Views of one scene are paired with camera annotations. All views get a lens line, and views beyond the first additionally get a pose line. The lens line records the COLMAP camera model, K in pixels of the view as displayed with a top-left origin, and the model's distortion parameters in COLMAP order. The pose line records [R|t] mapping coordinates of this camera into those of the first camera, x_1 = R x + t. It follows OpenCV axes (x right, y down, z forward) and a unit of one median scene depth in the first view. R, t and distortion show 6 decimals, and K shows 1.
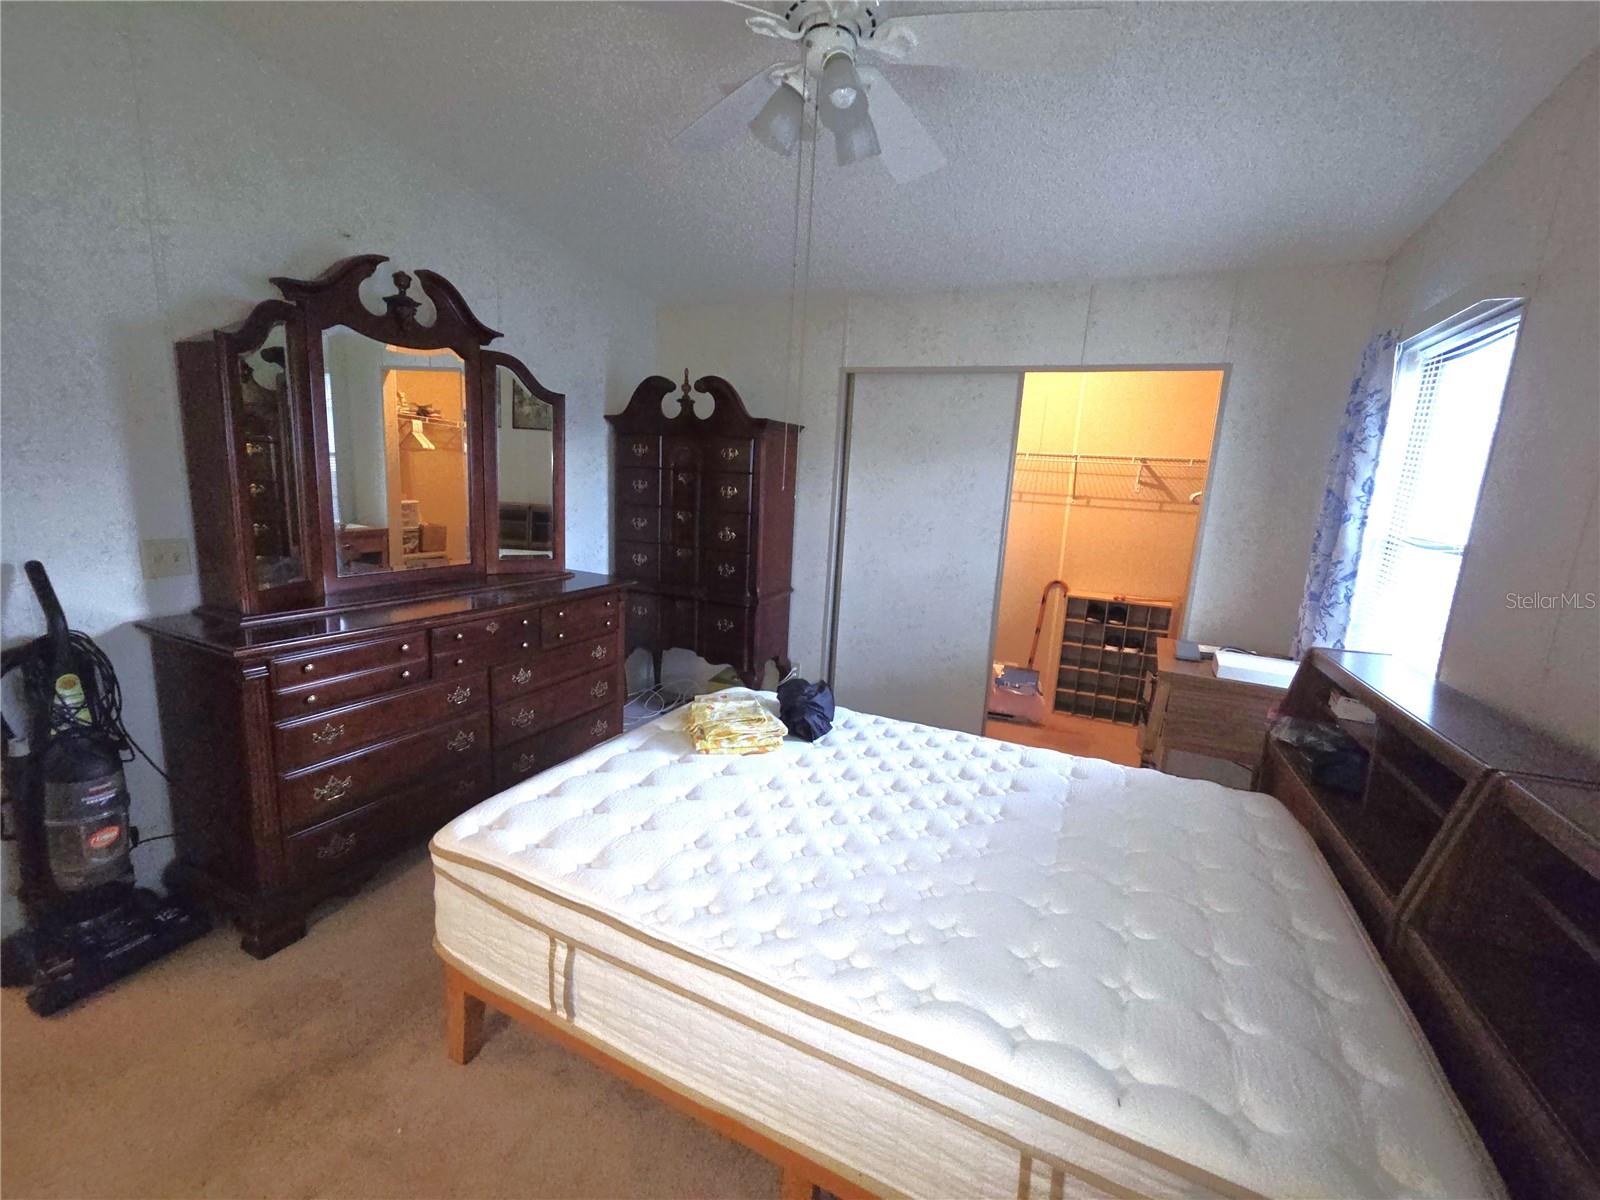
lens RADIAL K [[662.5, 0, 799.7], [0, 662.5, 595.9], [0, 0, 1]] dist [-0.005421, 0.000234]
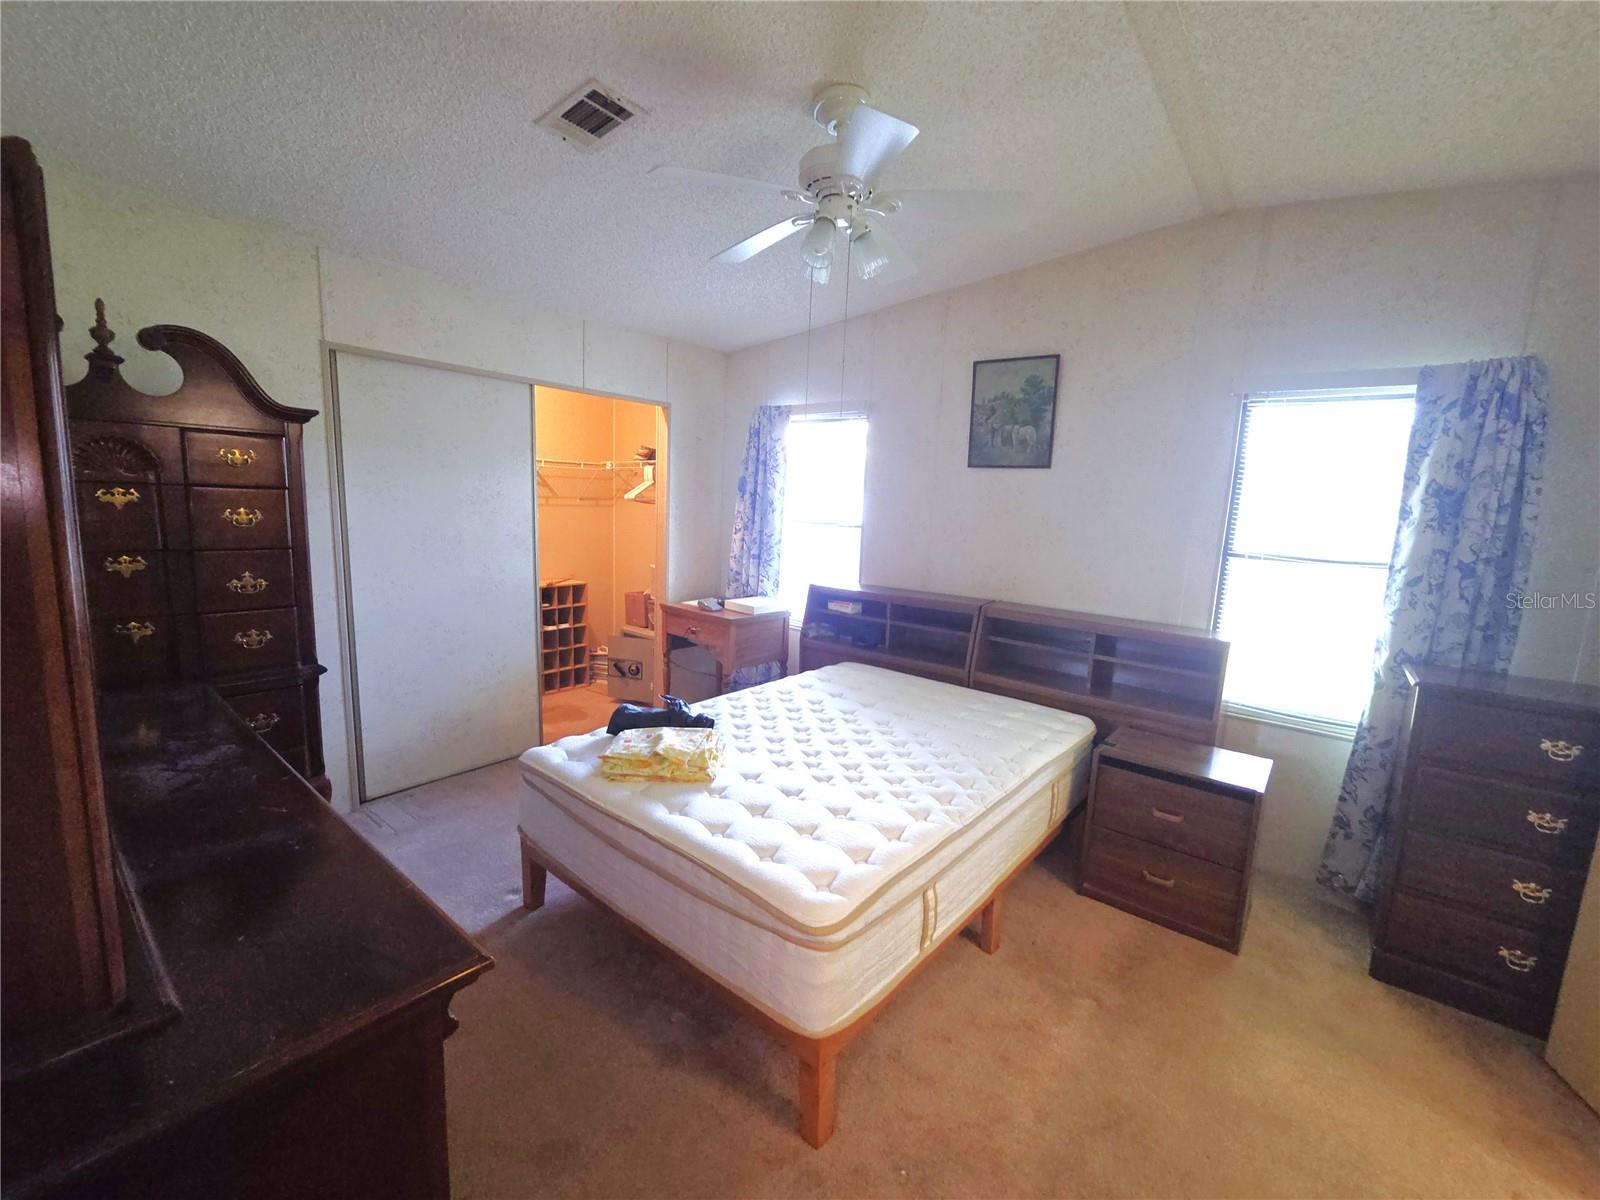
lens RADIAL K [[662.5, 0, 810.9], [0, 662.5, 593.5], [0, 0, 1]] dist [-0.005421, 0.000234]
pose [[0.239569, -0.181921, 0.953683, -0.634976], [0.143110, 0.978175, 0.150643, -0.109842], [-0.960274, 0.100392, 0.260375, 0.339360]]
